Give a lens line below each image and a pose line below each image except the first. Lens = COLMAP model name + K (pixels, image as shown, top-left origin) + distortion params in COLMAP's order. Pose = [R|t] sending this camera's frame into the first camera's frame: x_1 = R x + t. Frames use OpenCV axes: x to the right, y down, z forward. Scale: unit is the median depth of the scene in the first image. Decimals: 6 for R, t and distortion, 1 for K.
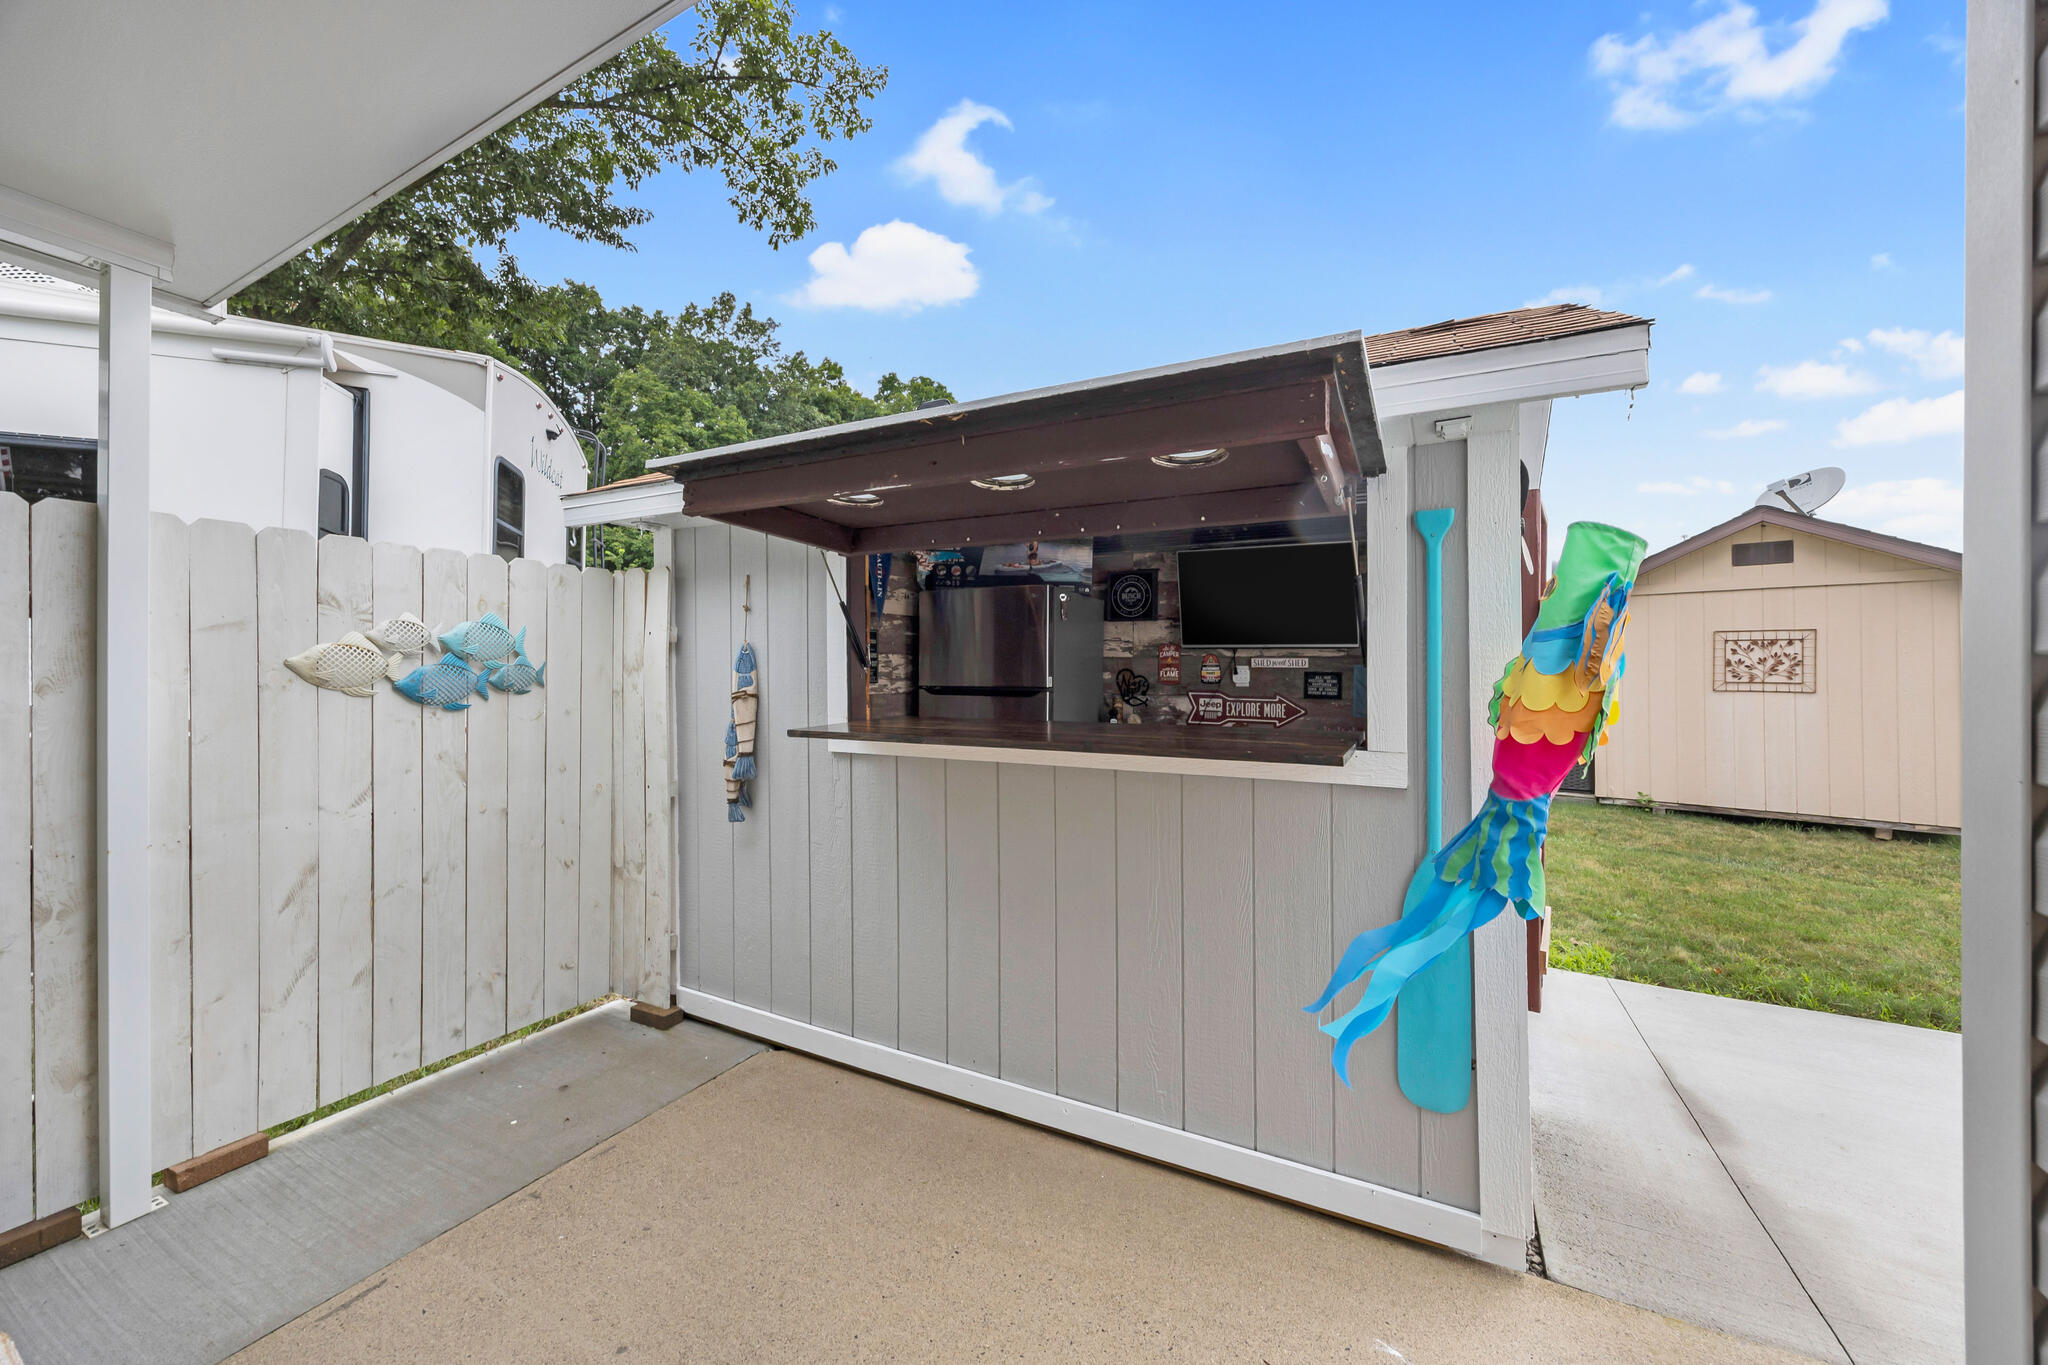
lens RADIAL K [[785.2, 0, 1021.6], [0, 785.2, 671.5], [0, 0, 1]] dist [-0.004171, -0.000473]
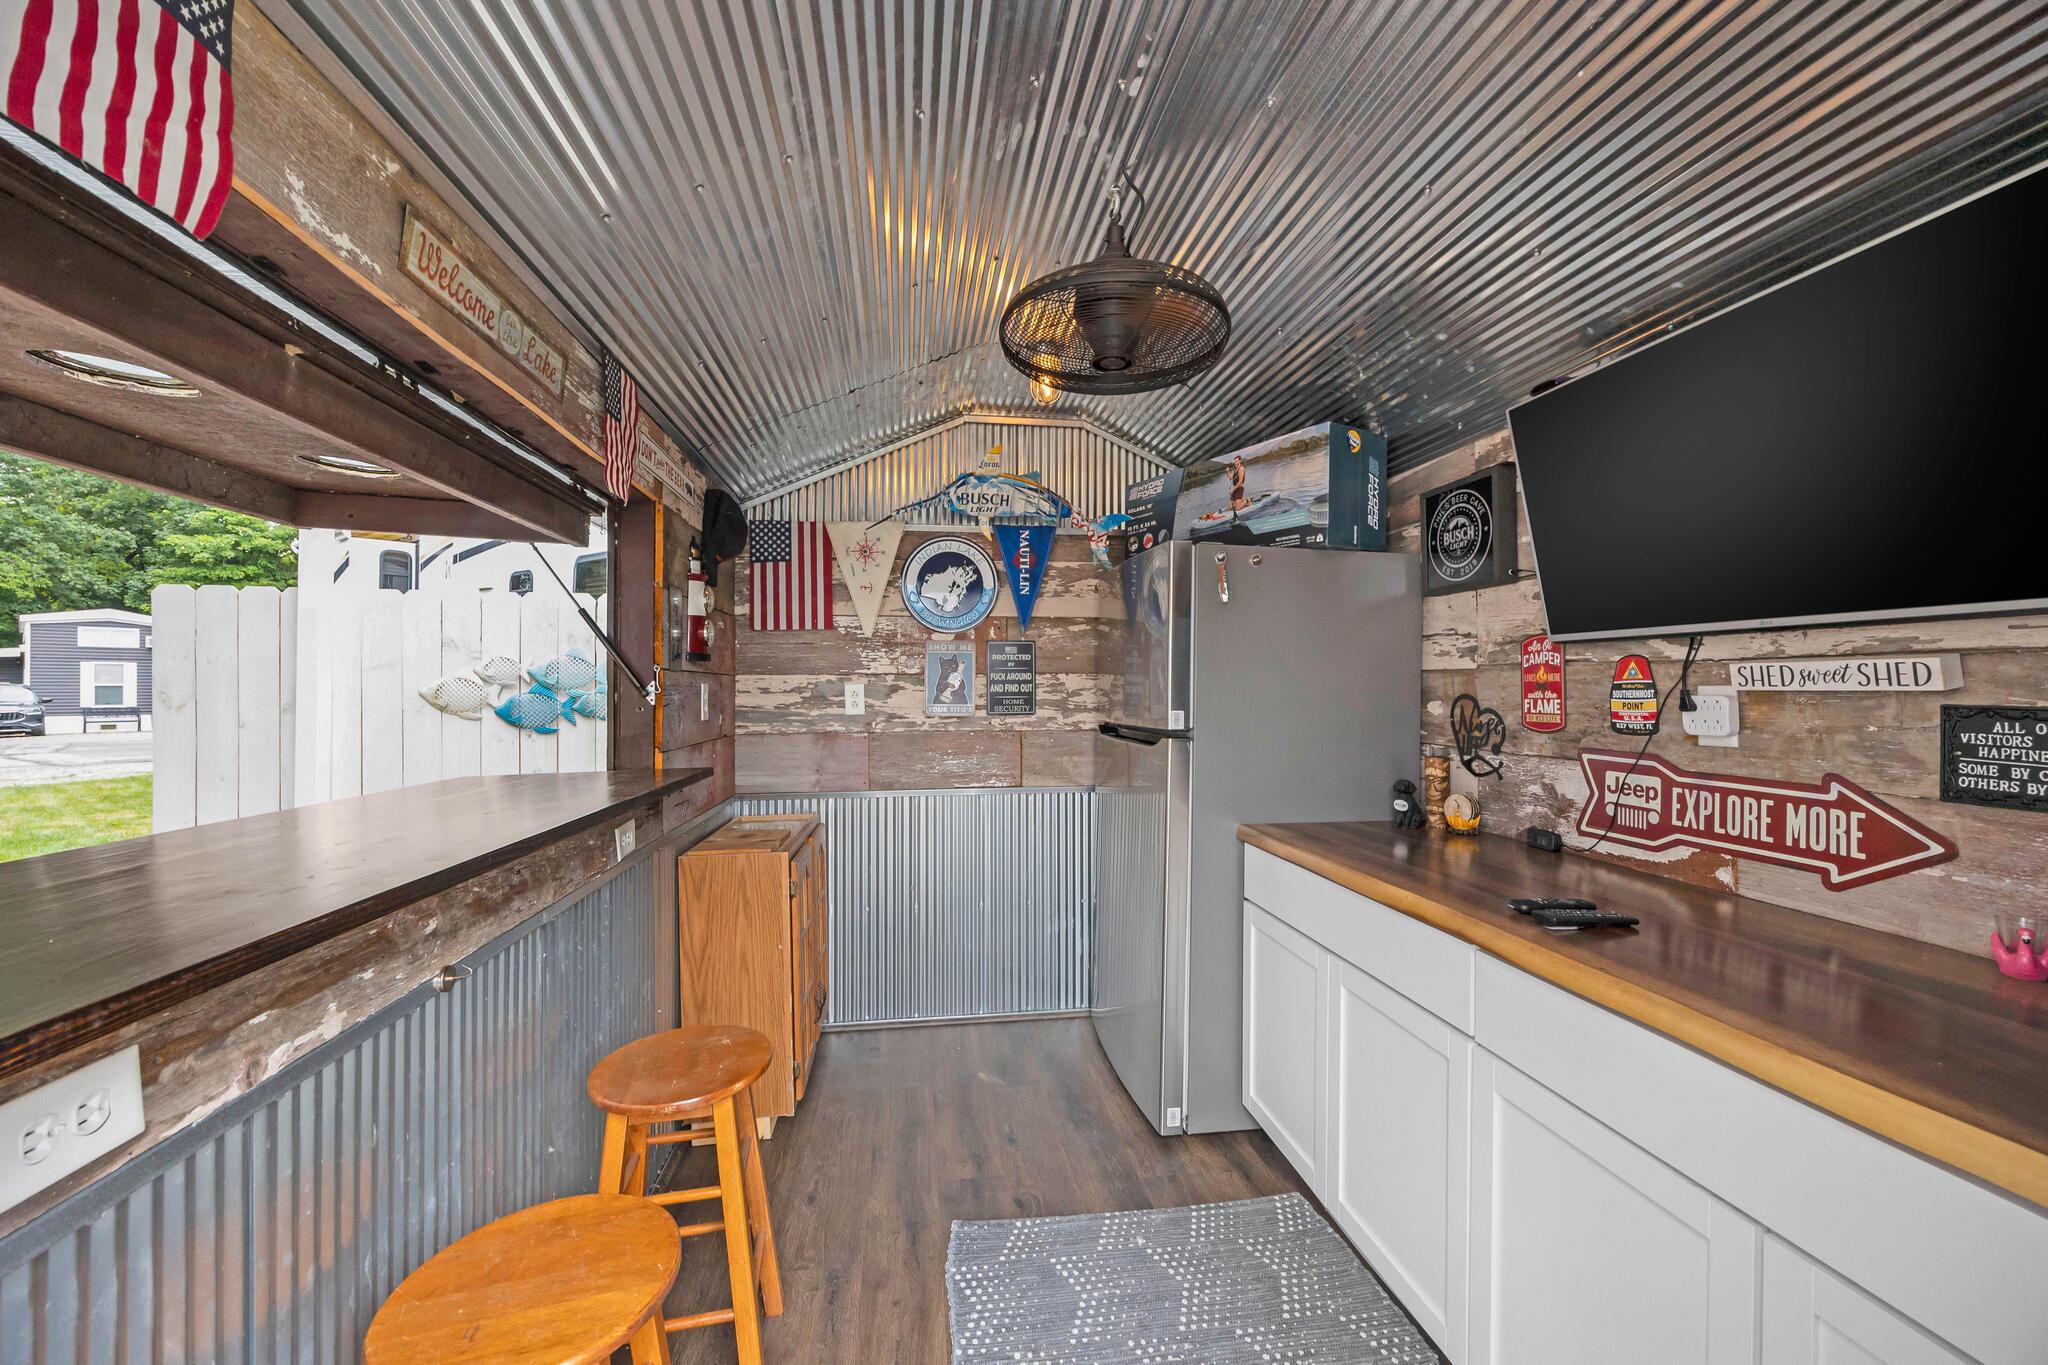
lens RADIAL K [[785.2, 0, 1021.6], [0, 785.2, 671.5], [0, 0, 1]] dist [-0.004171, -0.000473]
pose [[0.589333, -0.024547, -0.807517, 0.379662], [0.001368, 0.999567, -0.029386, -0.003669], [0.807889, 0.016213, 0.589112, 0.557682]]
